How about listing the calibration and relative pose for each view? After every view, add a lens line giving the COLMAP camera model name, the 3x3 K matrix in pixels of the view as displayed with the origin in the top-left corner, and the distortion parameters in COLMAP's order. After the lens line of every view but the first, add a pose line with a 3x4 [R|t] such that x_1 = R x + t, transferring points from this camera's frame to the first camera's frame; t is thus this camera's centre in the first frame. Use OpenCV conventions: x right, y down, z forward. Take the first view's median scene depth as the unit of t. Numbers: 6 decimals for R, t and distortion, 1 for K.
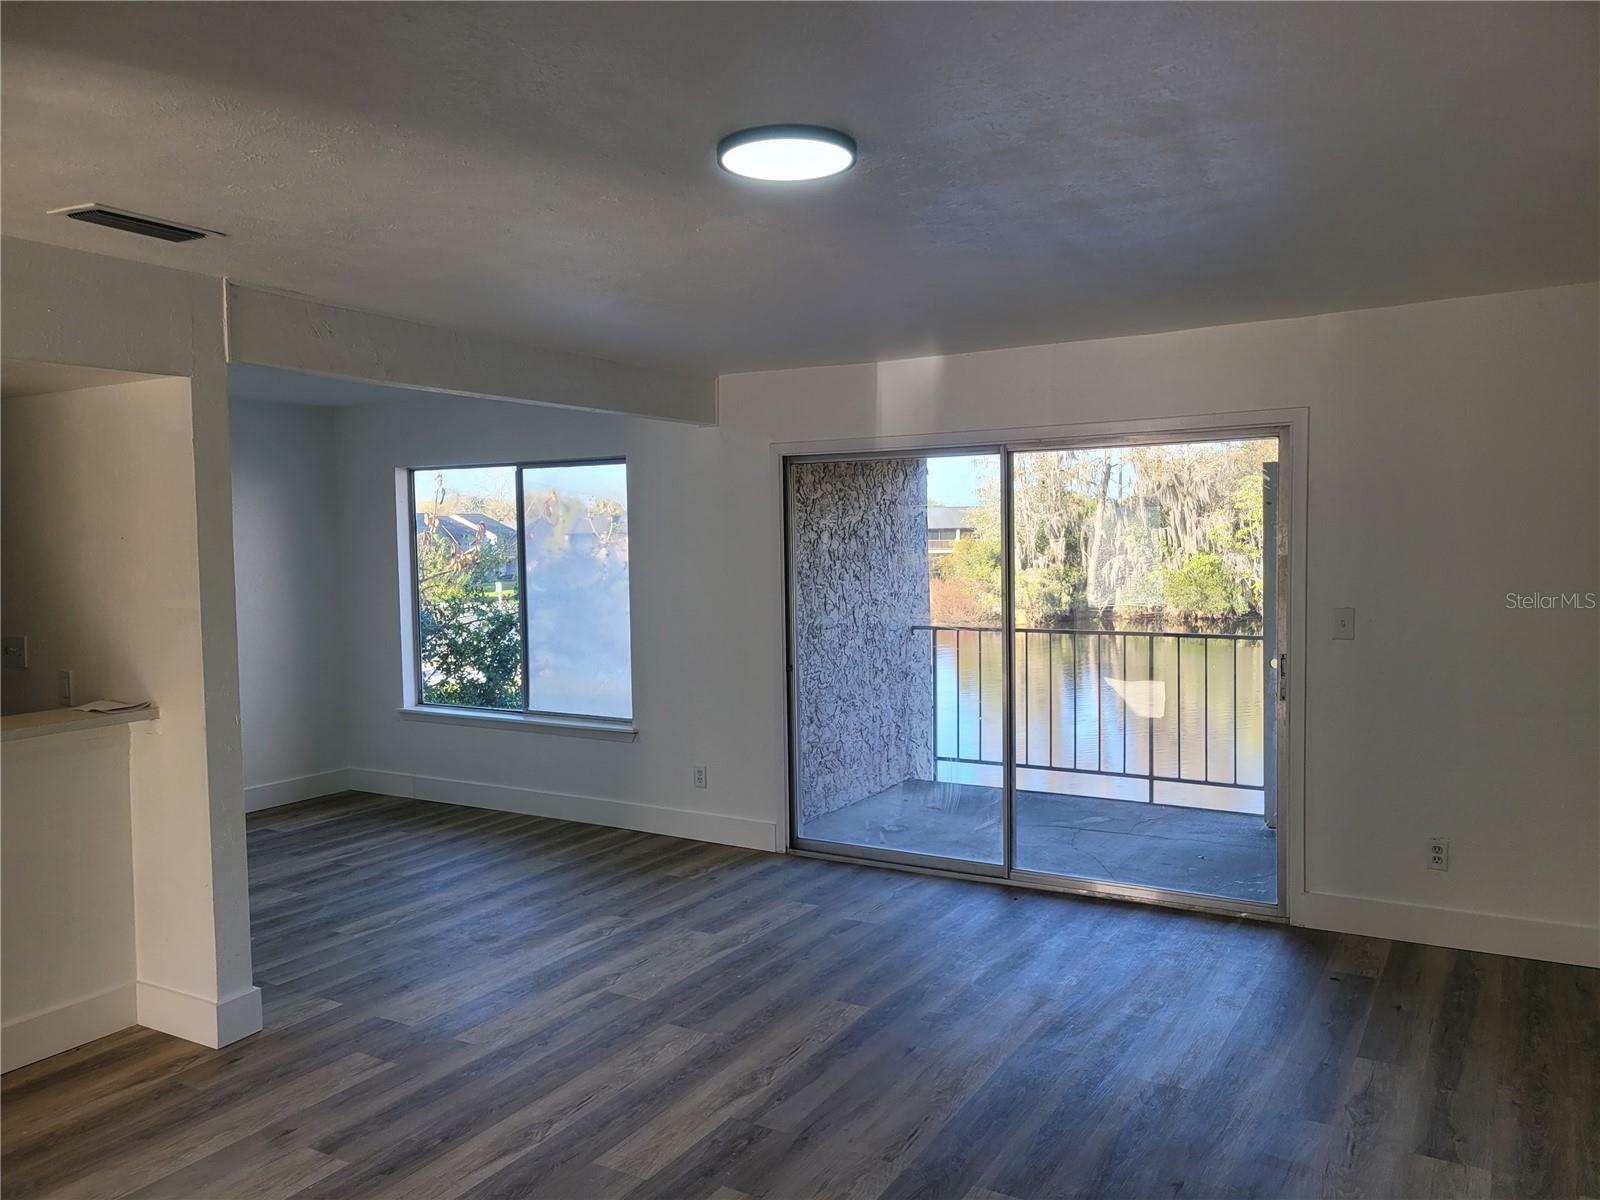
lens RADIAL K [[1200.2, 0, 804.7], [0, 1200.2, 603.3], [0, 0, 1]] dist [0.058439, -0.032871]
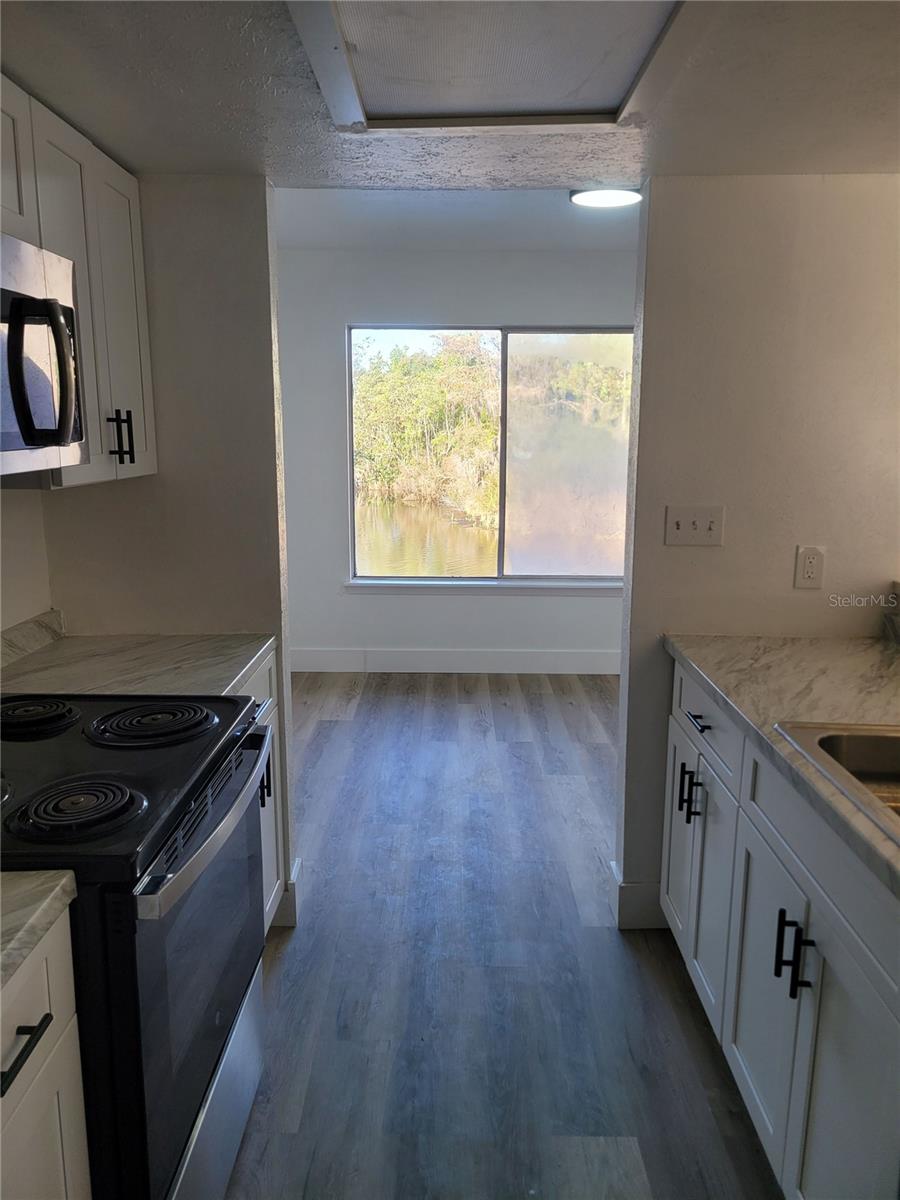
lens RADIAL K [[900.1, 0, 443.9], [0, 900.1, 601.7], [0, 0, 1]] dist [0.058439, -0.032871]
pose [[0.864443, -0.081100, 0.496147, -0.759179], [0.013602, 0.990314, 0.138176, 0.004148], [-0.502547, -0.112697, 0.857173, 0.413538]]
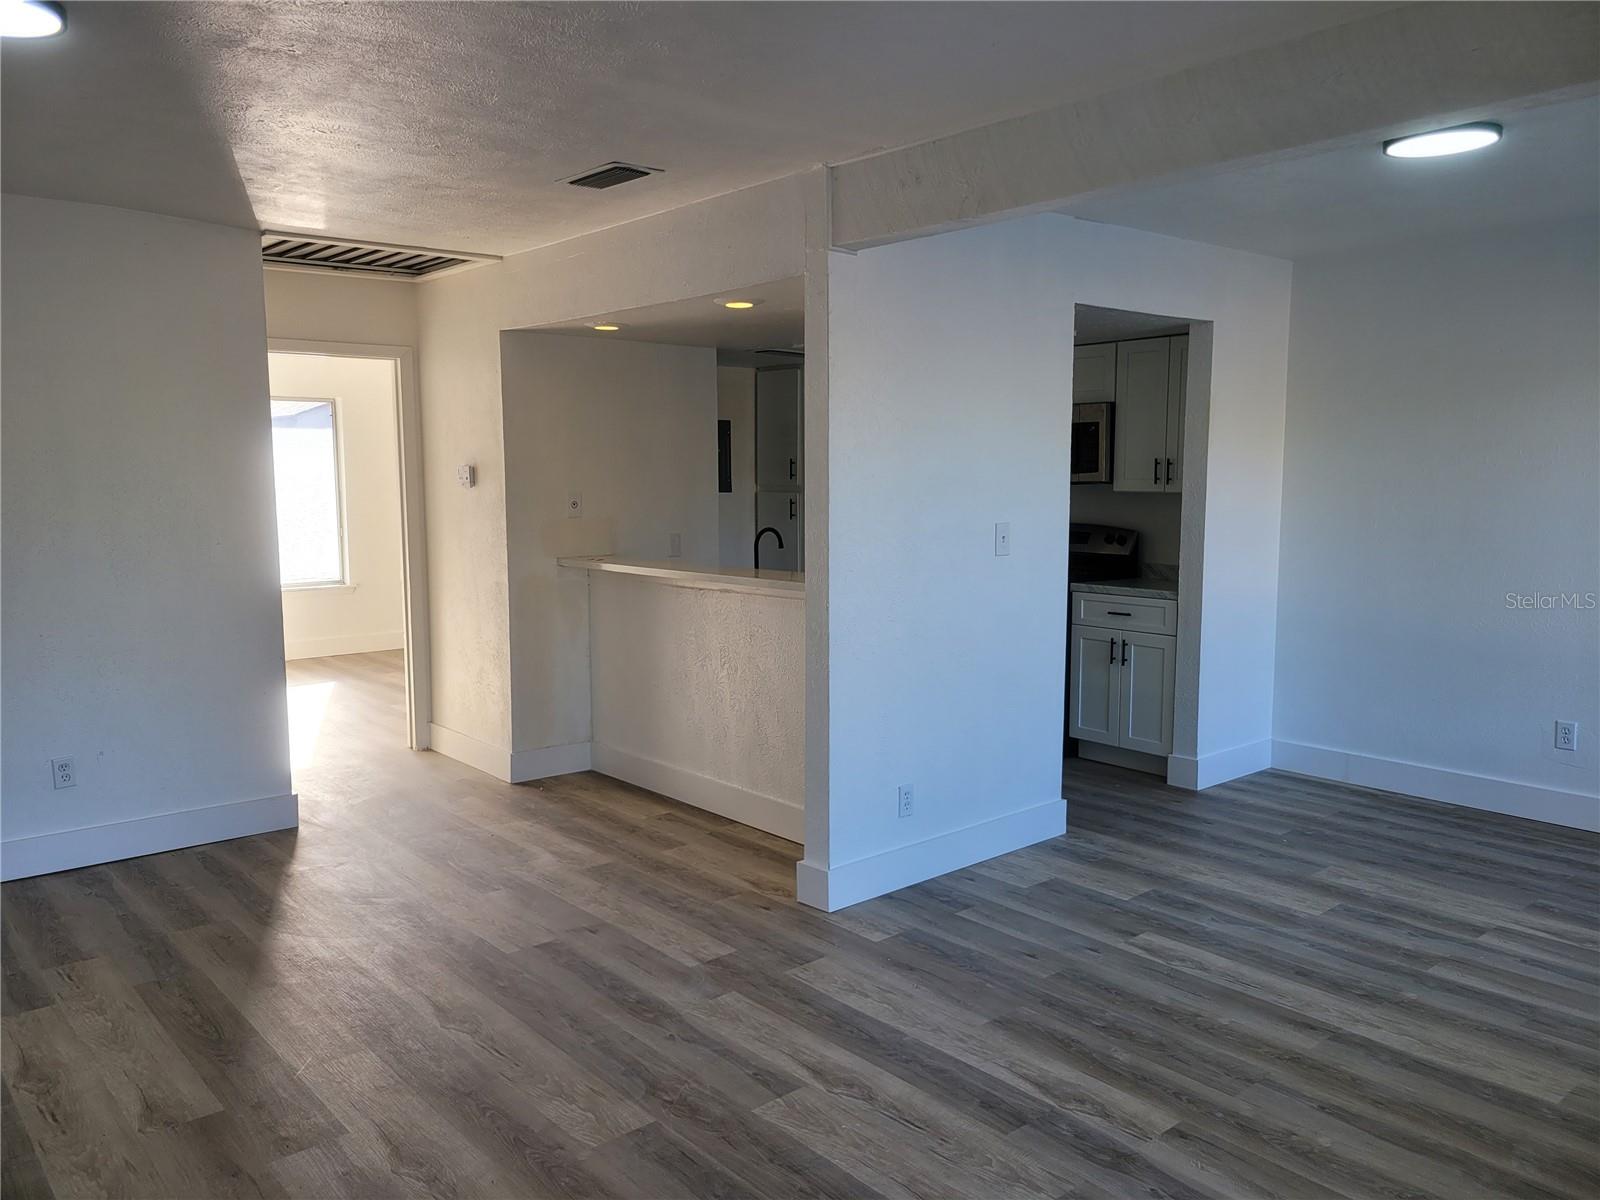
lens RADIAL K [[1200.2, 0, 809.0], [0, 1200.2, 595.3], [0, 0, 1]] dist [0.058439, -0.032871]
pose [[-0.314602, 0.115668, -0.942150, 0.310606], [-0.045140, 0.989602, 0.136567, -0.032593], [0.948150, 0.085493, -0.306109, 0.820357]]
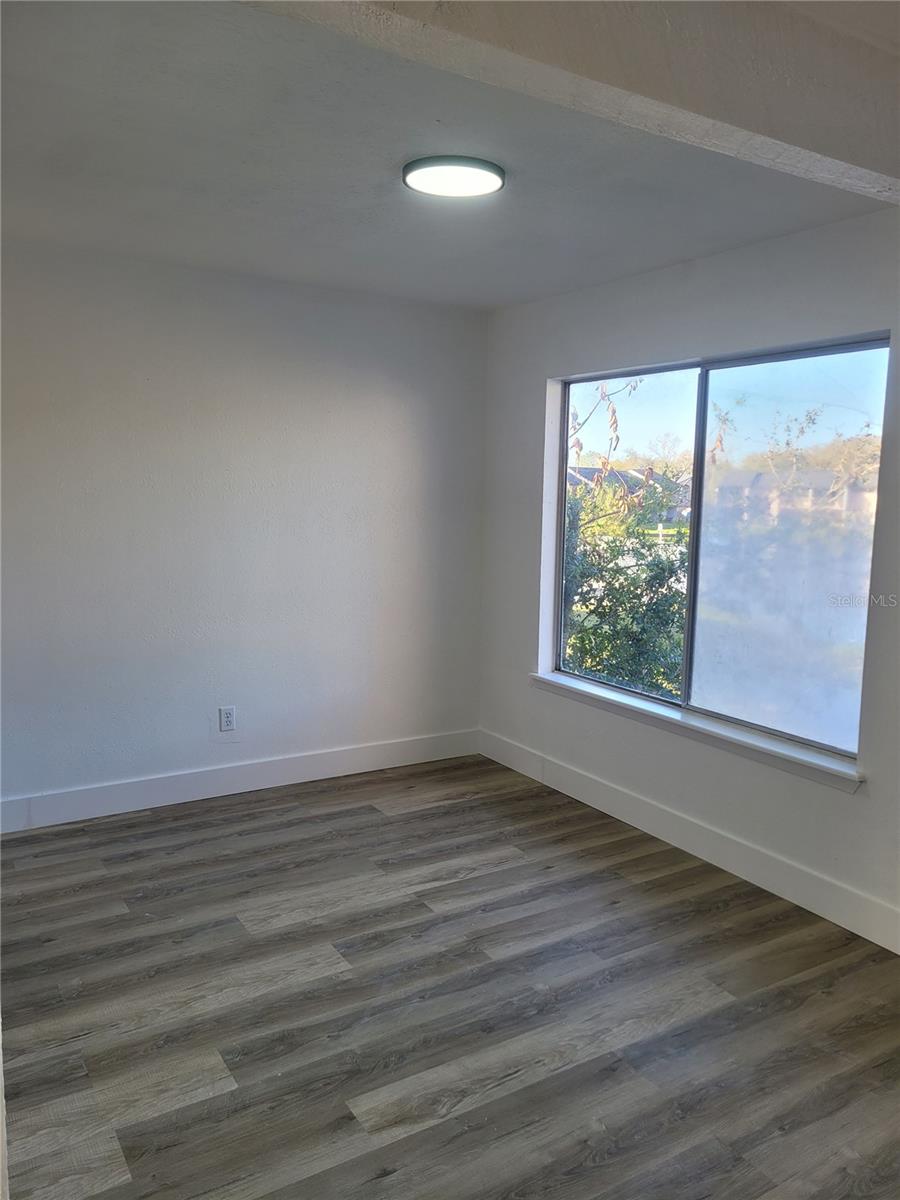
lens RADIAL K [[900.1, 0, 454.0], [0, 900.1, 596.1], [0, 0, 1]] dist [0.058439, -0.032871]
pose [[0.889049, 0.088406, -0.449196, -0.132177], [-0.059946, 0.995210, 0.077221, -0.013218], [0.453871, -0.041726, 0.890090, 0.513500]]
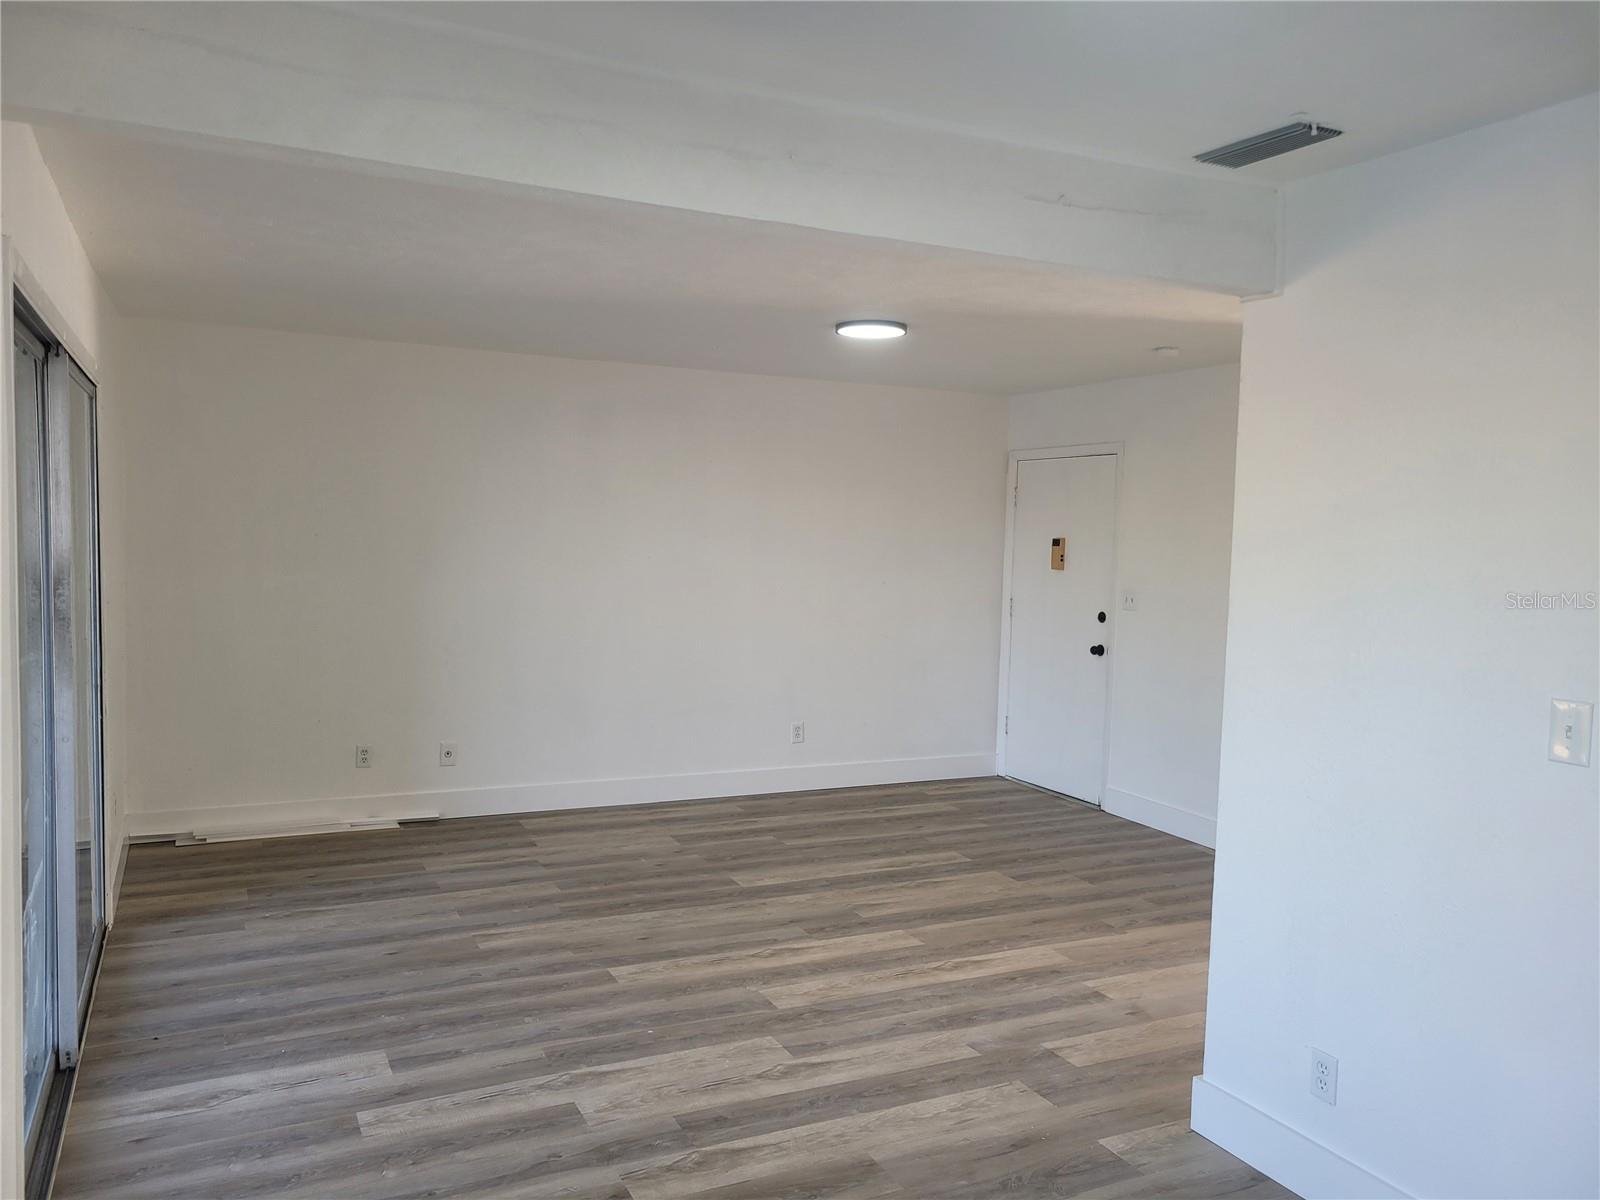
lens RADIAL K [[1200.2, 0, 791.6], [0, 1200.2, 623.9], [0, 0, 1]] dist [0.058439, -0.032871]
pose [[-0.835222, -0.051382, 0.547507, -0.419267], [0.015866, 0.992959, 0.117390, -0.053689], [-0.549683, 0.106734, -0.828526, 1.150966]]
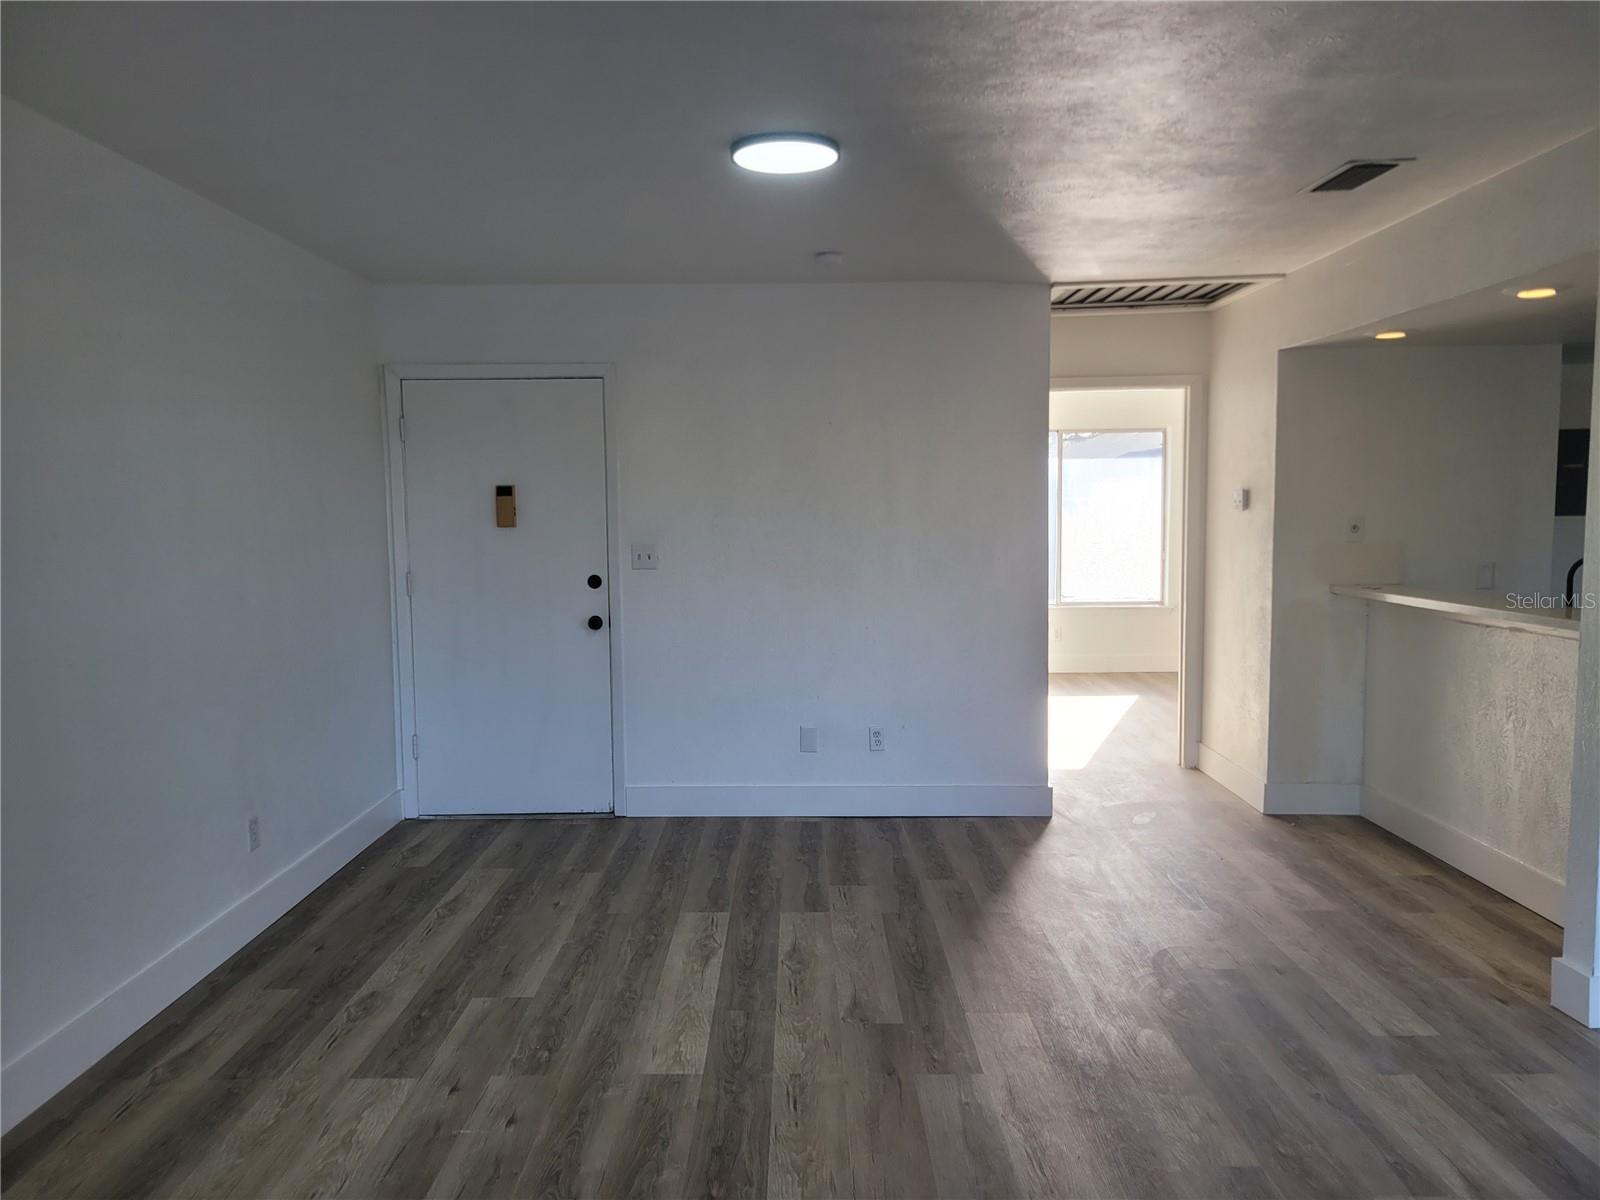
lens RADIAL K [[1200.2, 0, 789.7], [0, 1200.2, 601.8], [0, 0, 1]] dist [0.058439, -0.032871]
pose [[-0.863423, 0.066029, -0.500141, 0.274695], [-0.004024, 0.990465, 0.137708, -0.032958], [0.504465, 0.120913, -0.854924, 0.907779]]
